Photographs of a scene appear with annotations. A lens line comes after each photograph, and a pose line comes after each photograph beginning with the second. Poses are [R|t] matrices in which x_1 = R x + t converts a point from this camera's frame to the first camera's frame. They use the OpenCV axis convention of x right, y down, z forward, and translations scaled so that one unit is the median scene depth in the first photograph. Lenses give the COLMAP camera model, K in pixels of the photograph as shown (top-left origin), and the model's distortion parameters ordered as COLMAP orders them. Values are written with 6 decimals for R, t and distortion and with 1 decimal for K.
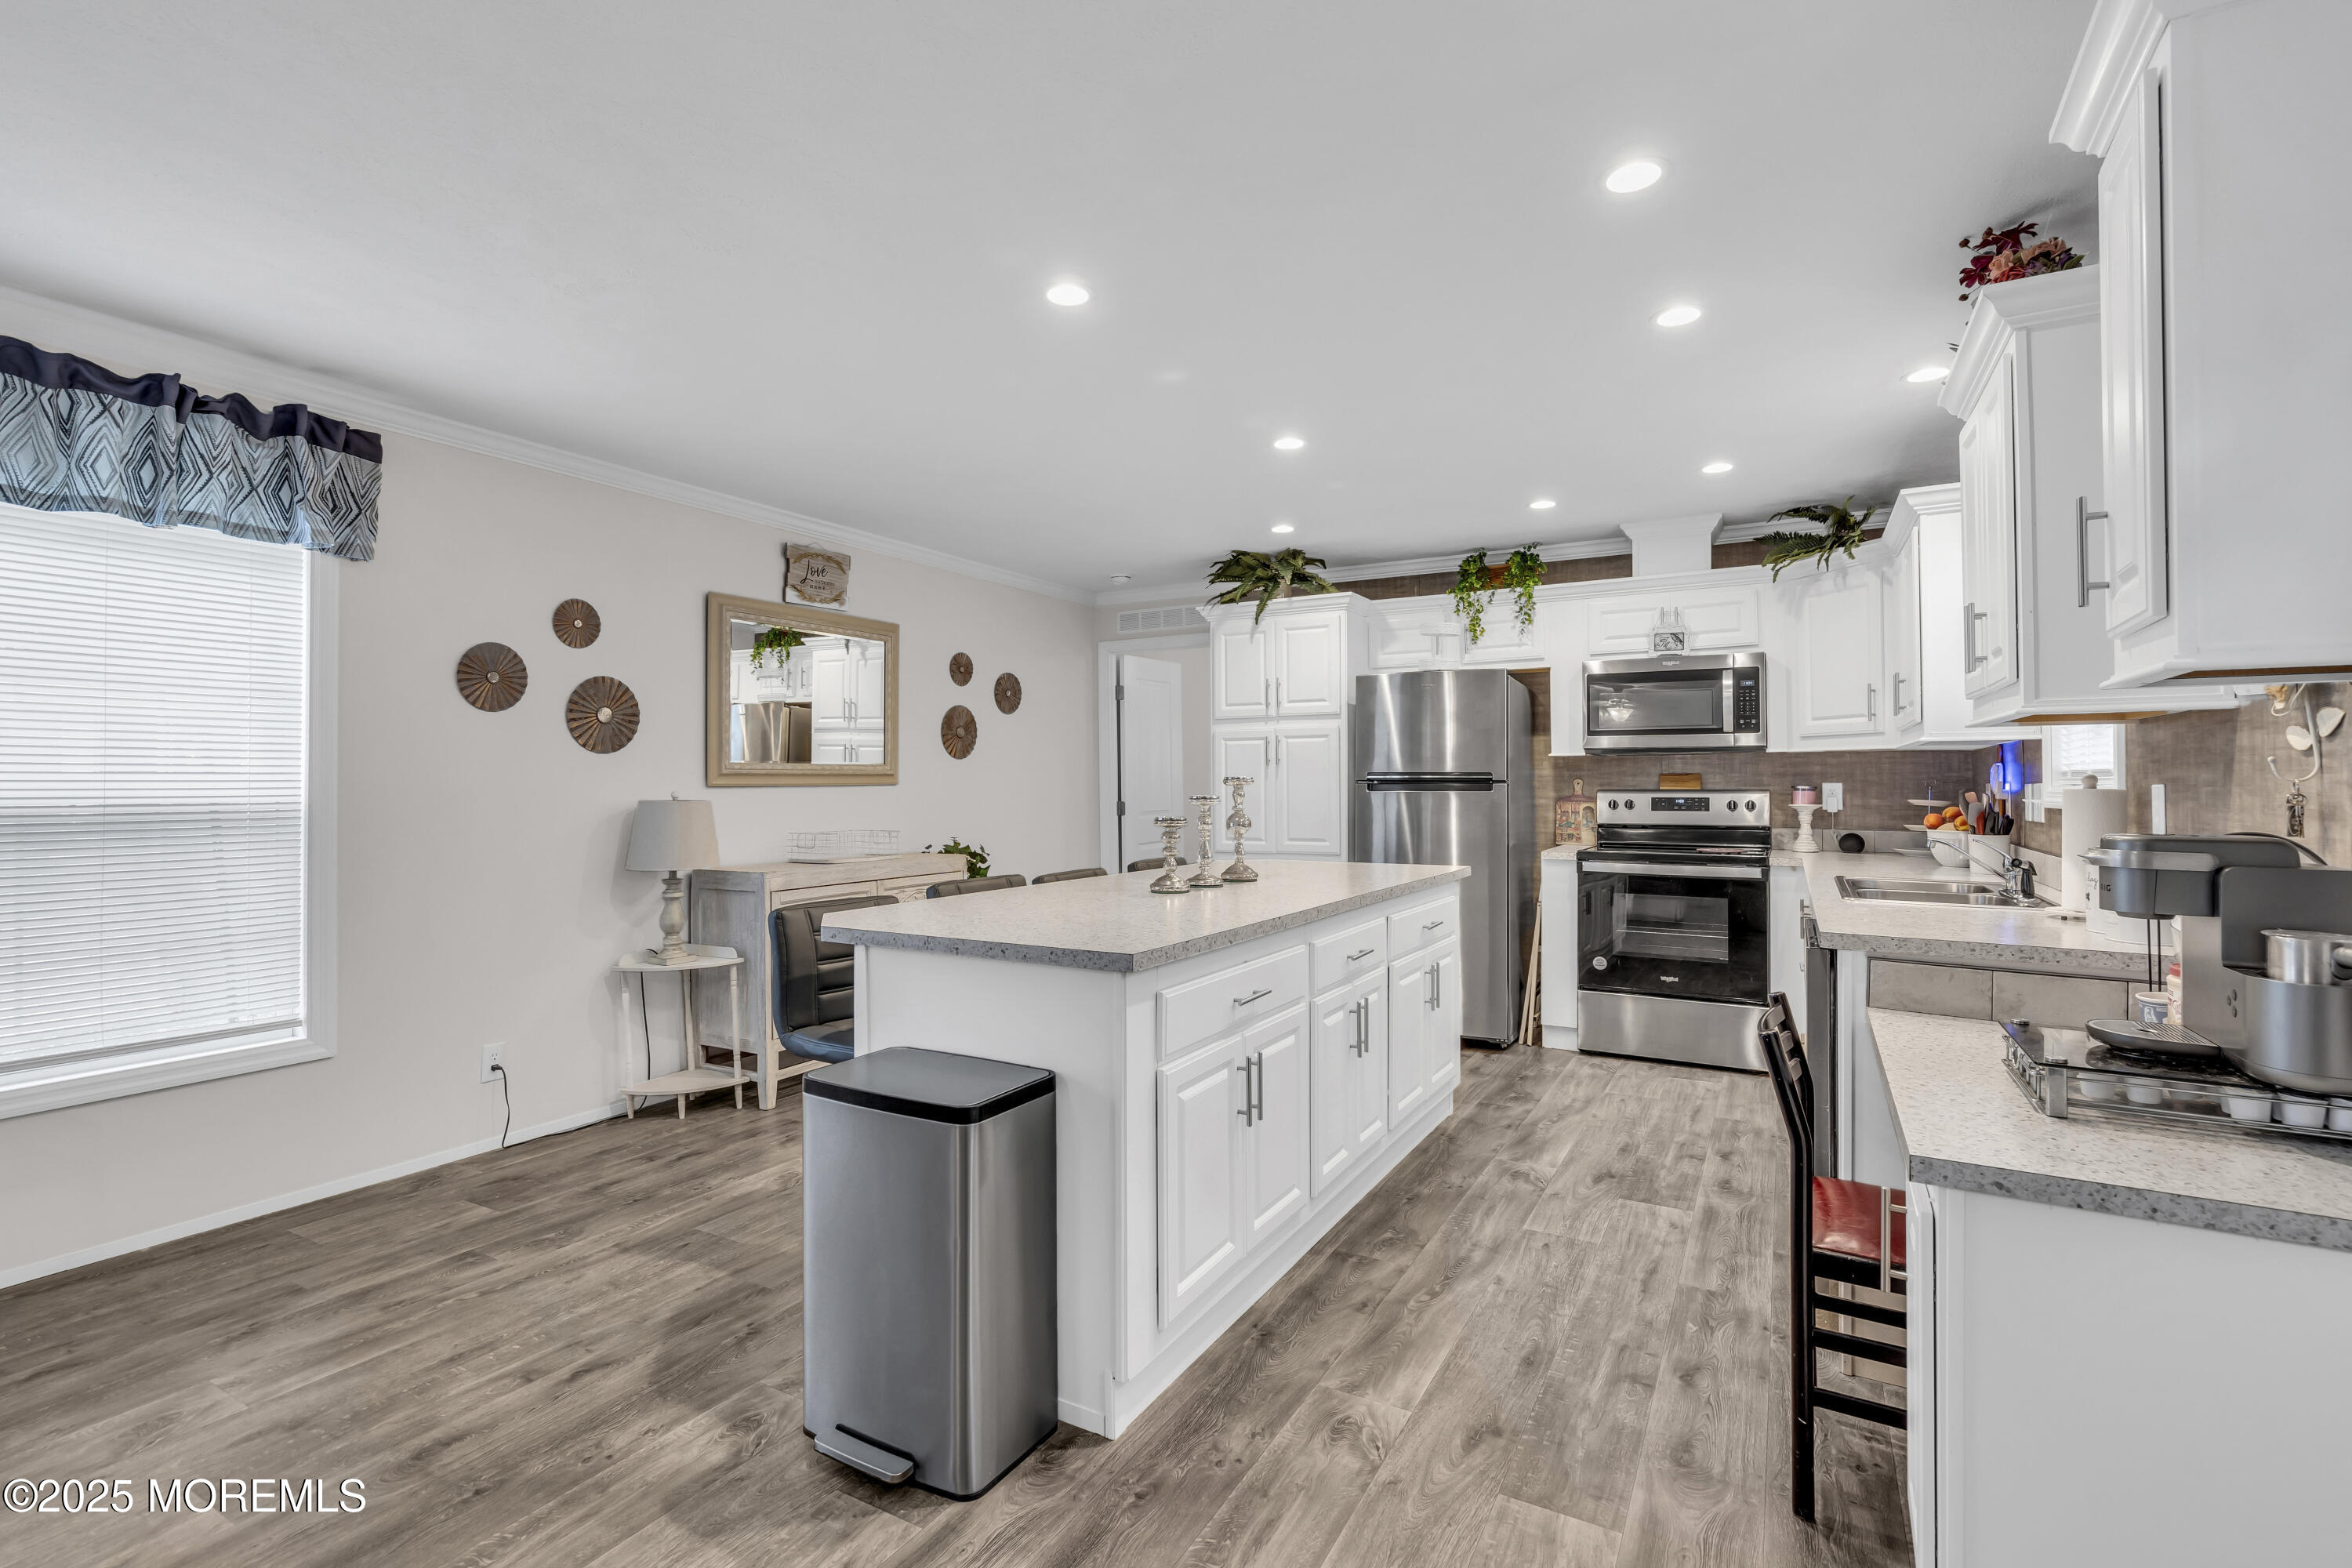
lens RADIAL K [[1073.7, 0, 1164.5], [0, 1073.7, 773.2], [0, 0, 1]] dist [-0.006651, 0.003234]
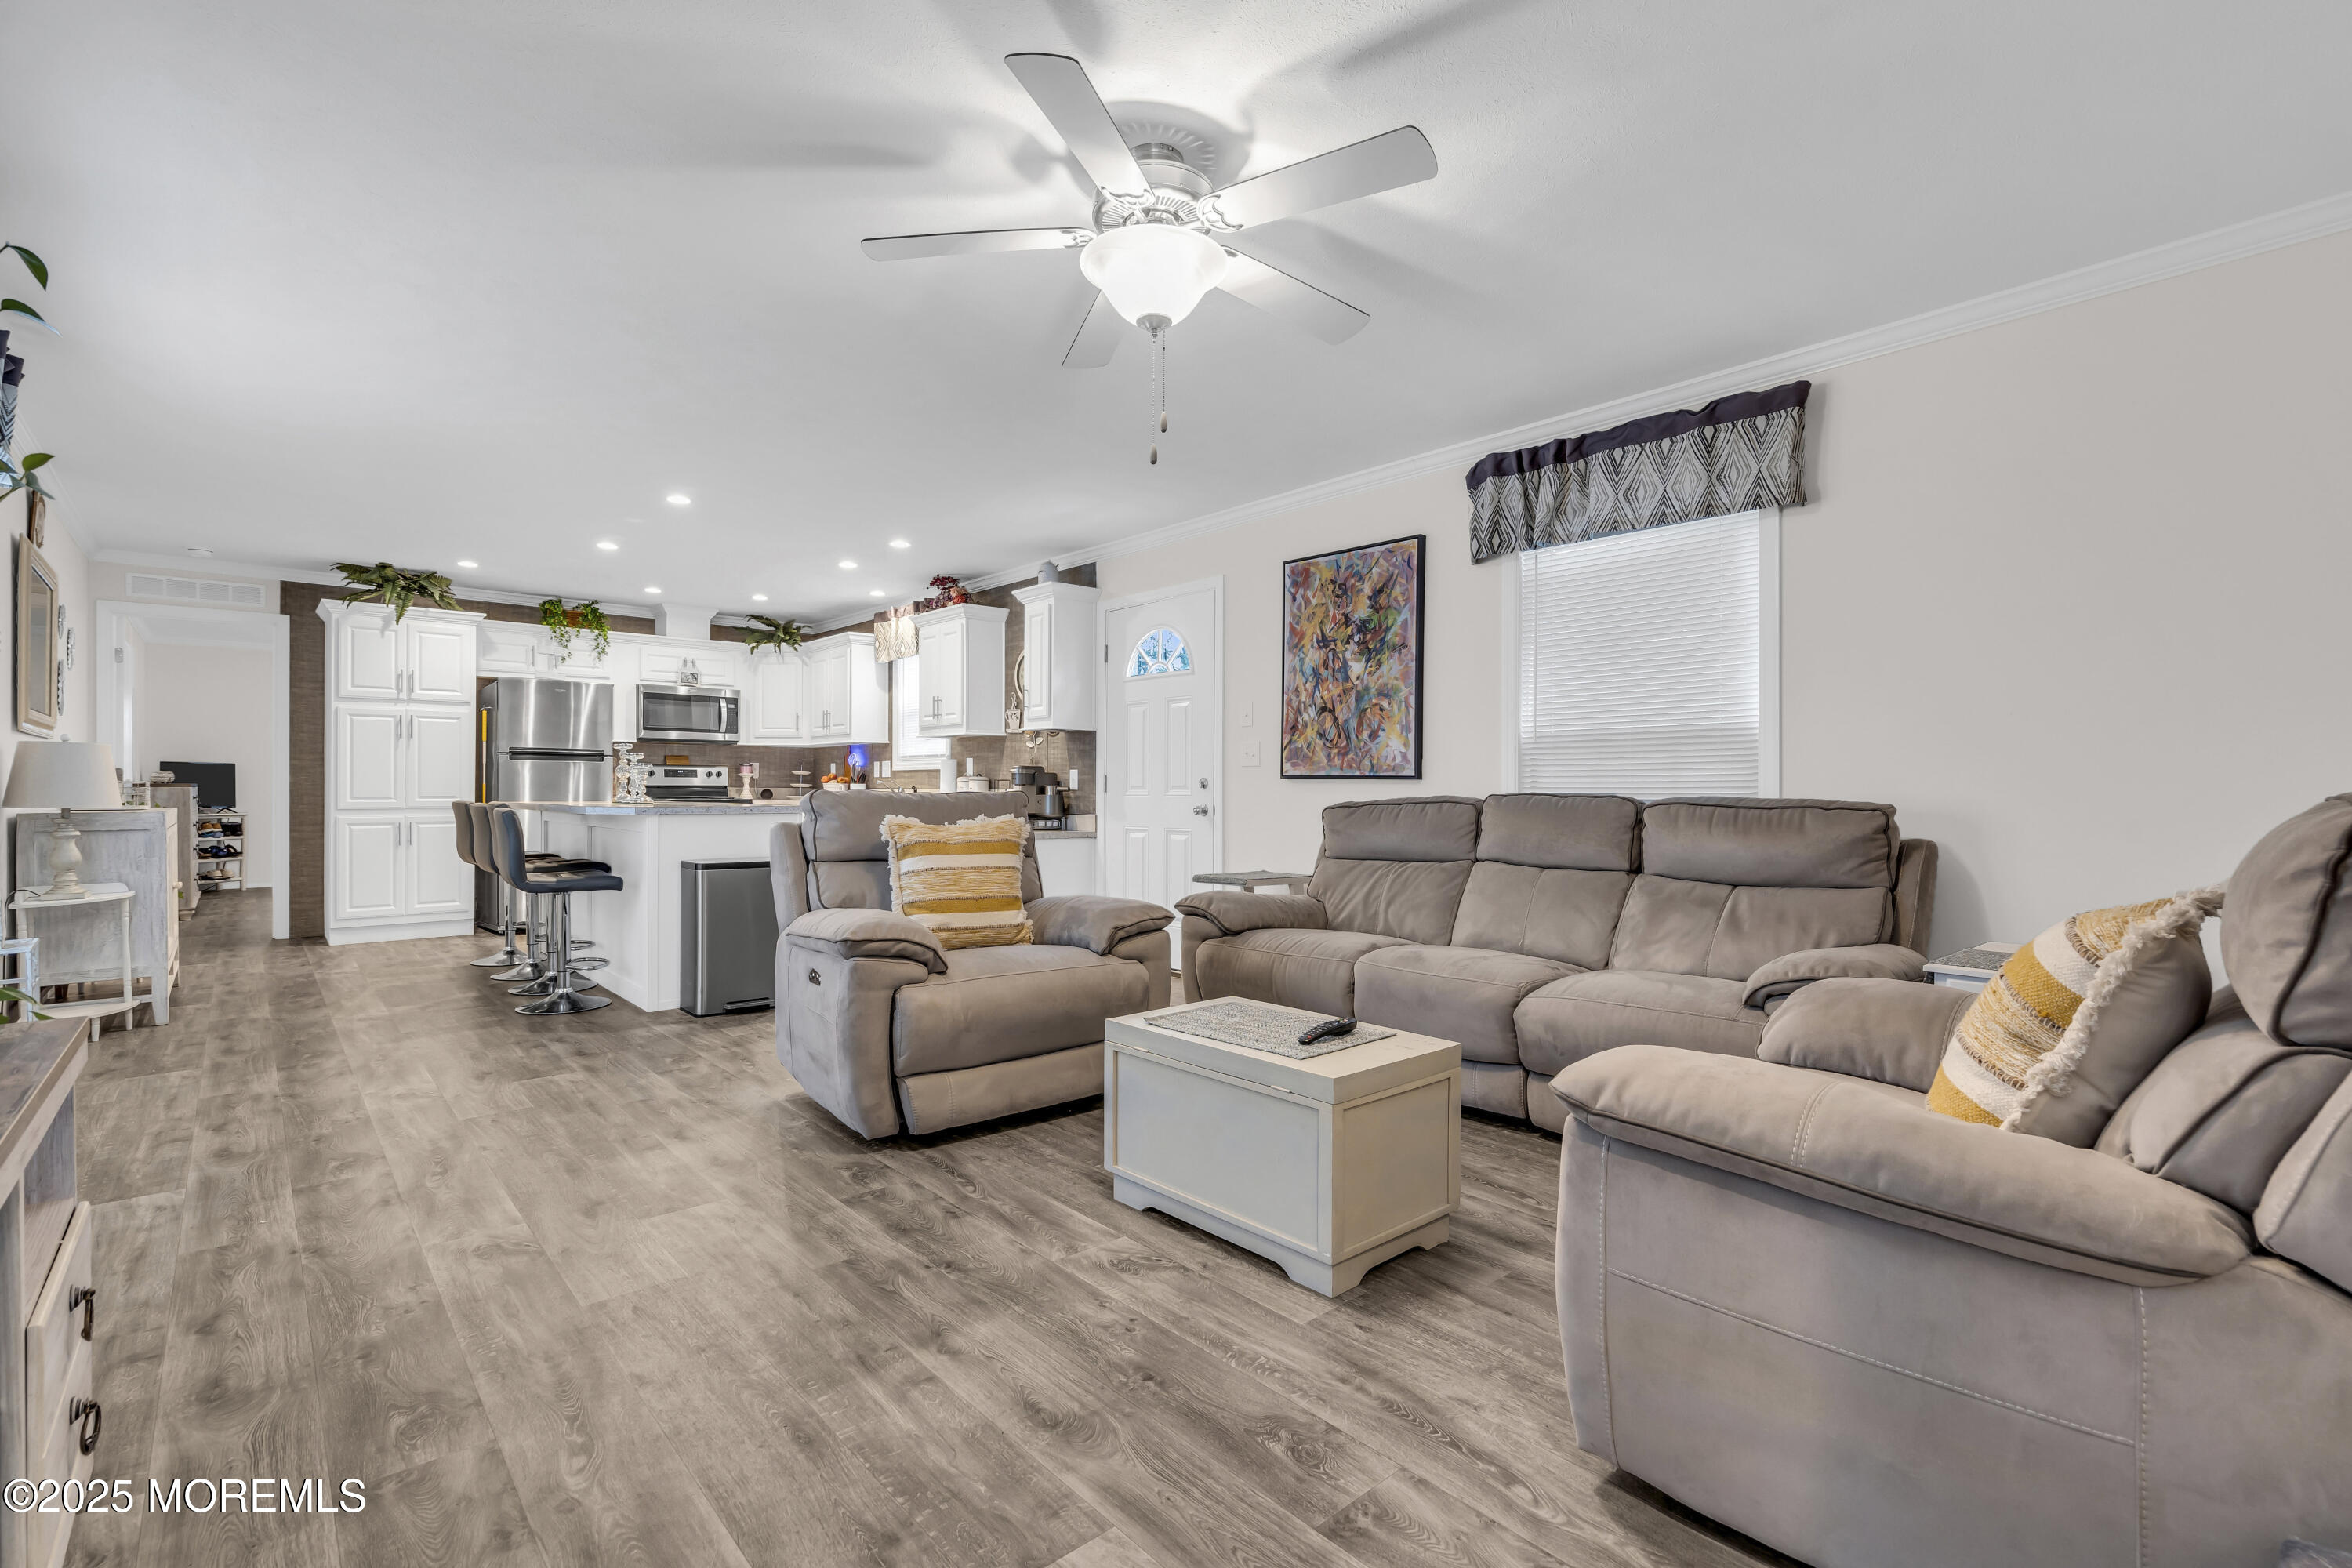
lens RADIAL K [[1073.7, 0, 1167.8], [0, 1073.7, 782.2], [0, 0, 1]] dist [-0.006651, 0.003234]
pose [[0.324638, 0.011170, 0.945773, -0.926713], [-0.012896, 0.999890, -0.007383, 0.048256], [-0.945751, -0.009800, 0.324746, -0.291042]]
